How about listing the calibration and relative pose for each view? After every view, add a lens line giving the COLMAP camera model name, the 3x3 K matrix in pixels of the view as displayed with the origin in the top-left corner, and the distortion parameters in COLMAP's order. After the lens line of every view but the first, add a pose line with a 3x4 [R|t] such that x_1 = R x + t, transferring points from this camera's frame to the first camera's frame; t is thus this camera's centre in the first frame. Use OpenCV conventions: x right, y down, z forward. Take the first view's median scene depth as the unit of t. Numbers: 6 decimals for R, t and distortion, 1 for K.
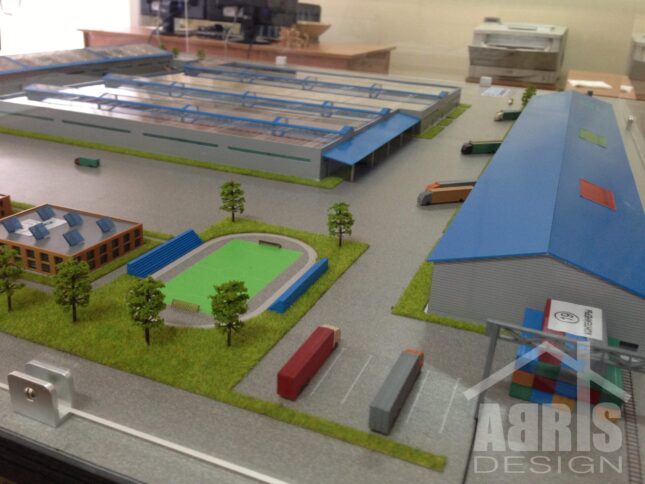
lens RADIAL K [[609.4, 0, 322.8], [0, 609.4, 242.3], [0, 0, 1]] dist [0.014790, 0.000000]
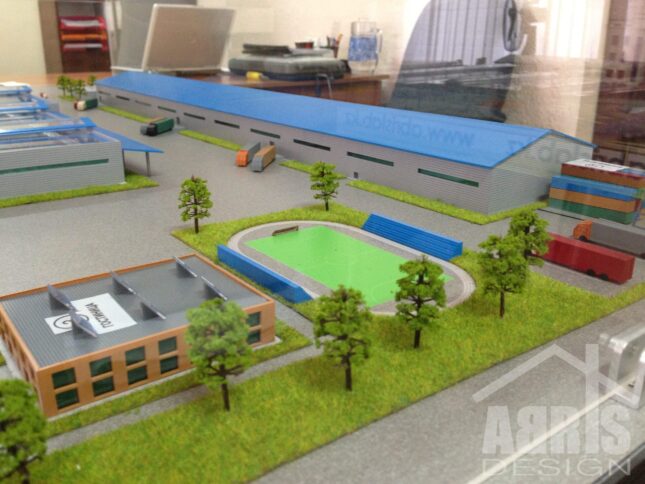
lens RADIAL K [[609.4, 0, 322.2], [0, 609.4, 242.3], [0, 0, 1]] dist [0.014790, 0.000000]
pose [[0.487171, -0.314917, 0.814550, -0.714952], [0.327324, 0.930571, 0.164004, -0.098986], [-0.809644, 0.186724, 0.556427, 0.473254]]
